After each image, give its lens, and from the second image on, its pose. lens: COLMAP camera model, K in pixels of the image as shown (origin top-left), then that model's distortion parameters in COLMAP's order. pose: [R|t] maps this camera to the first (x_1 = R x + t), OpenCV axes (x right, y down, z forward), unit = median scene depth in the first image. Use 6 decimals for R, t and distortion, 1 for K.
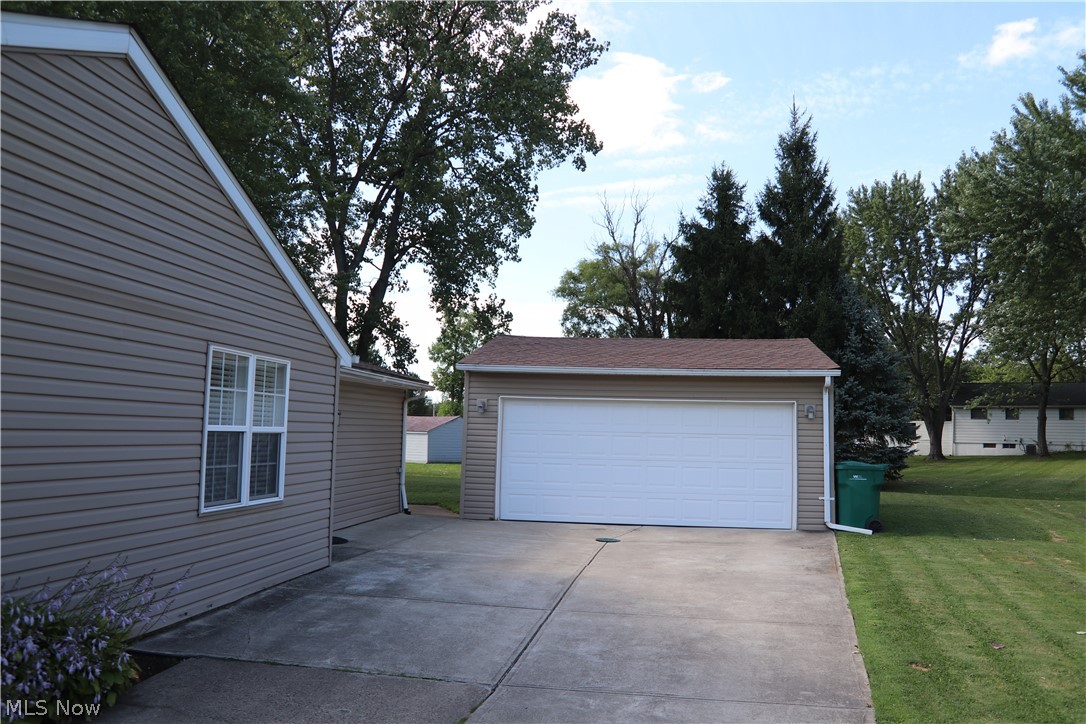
lens RADIAL K [[842.0, 0, 557.3], [0, 842.0, 358.8], [0, 0, 1]] dist [-0.118795, 0.116564]
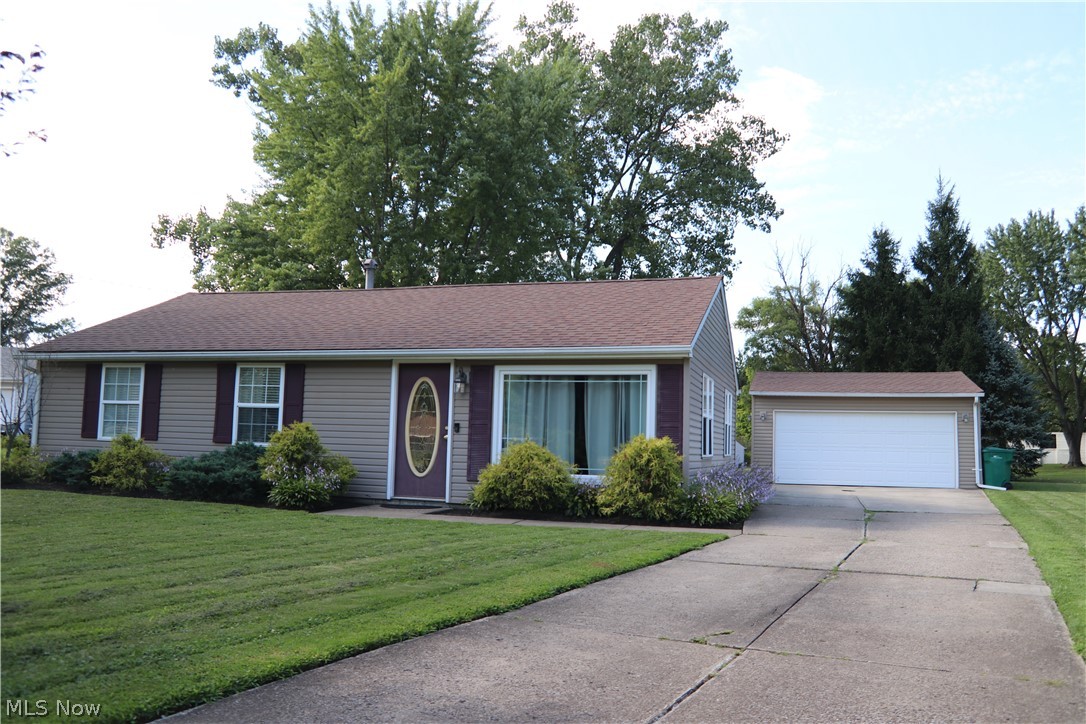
lens RADIAL K [[842.0, 0, 557.3], [0, 842.0, 358.8], [0, 0, 1]] dist [-0.118795, 0.116564]
pose [[0.989017, -0.013850, -0.147149, -0.106036], [0.010894, 0.999723, -0.020872, -0.011914], [0.147397, 0.019040, 0.988894, -0.306208]]
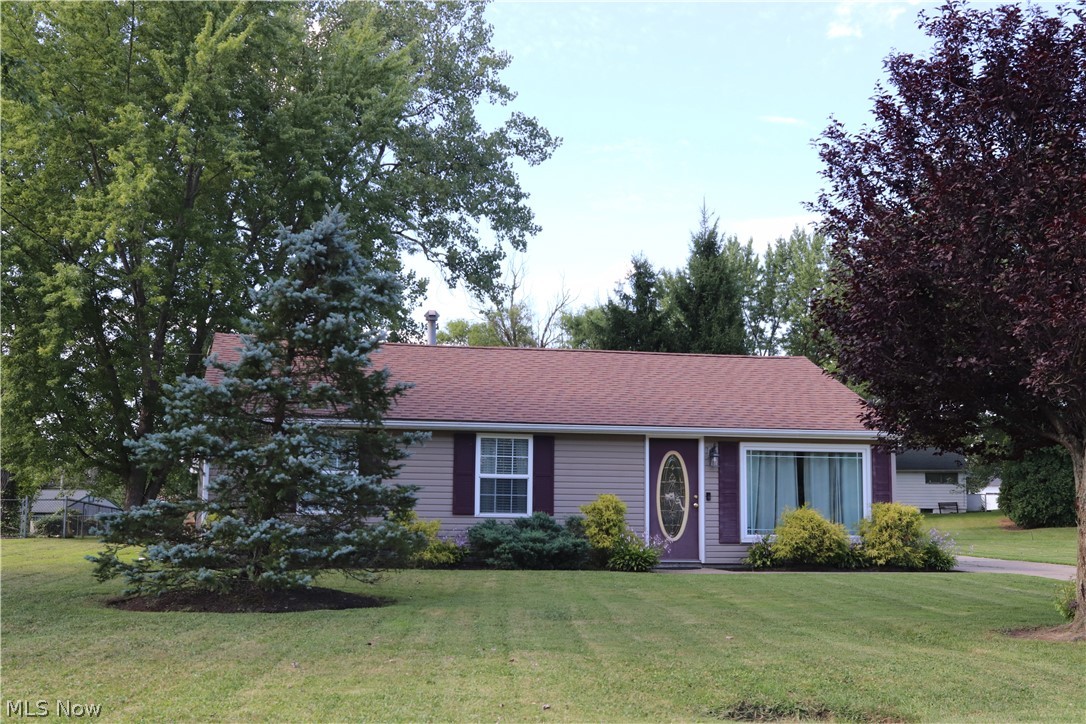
lens RADIAL K [[1226.6, 0, 540.0], [0, 1226.6, 319.7], [0, 0, 1]] dist [0.018075, 0.017462]
pose [[0.942484, 0.037645, 0.332125, -0.492972], [-0.016616, 0.997686, -0.065932, -0.036401], [-0.333839, 0.056621, 0.940928, -0.504071]]
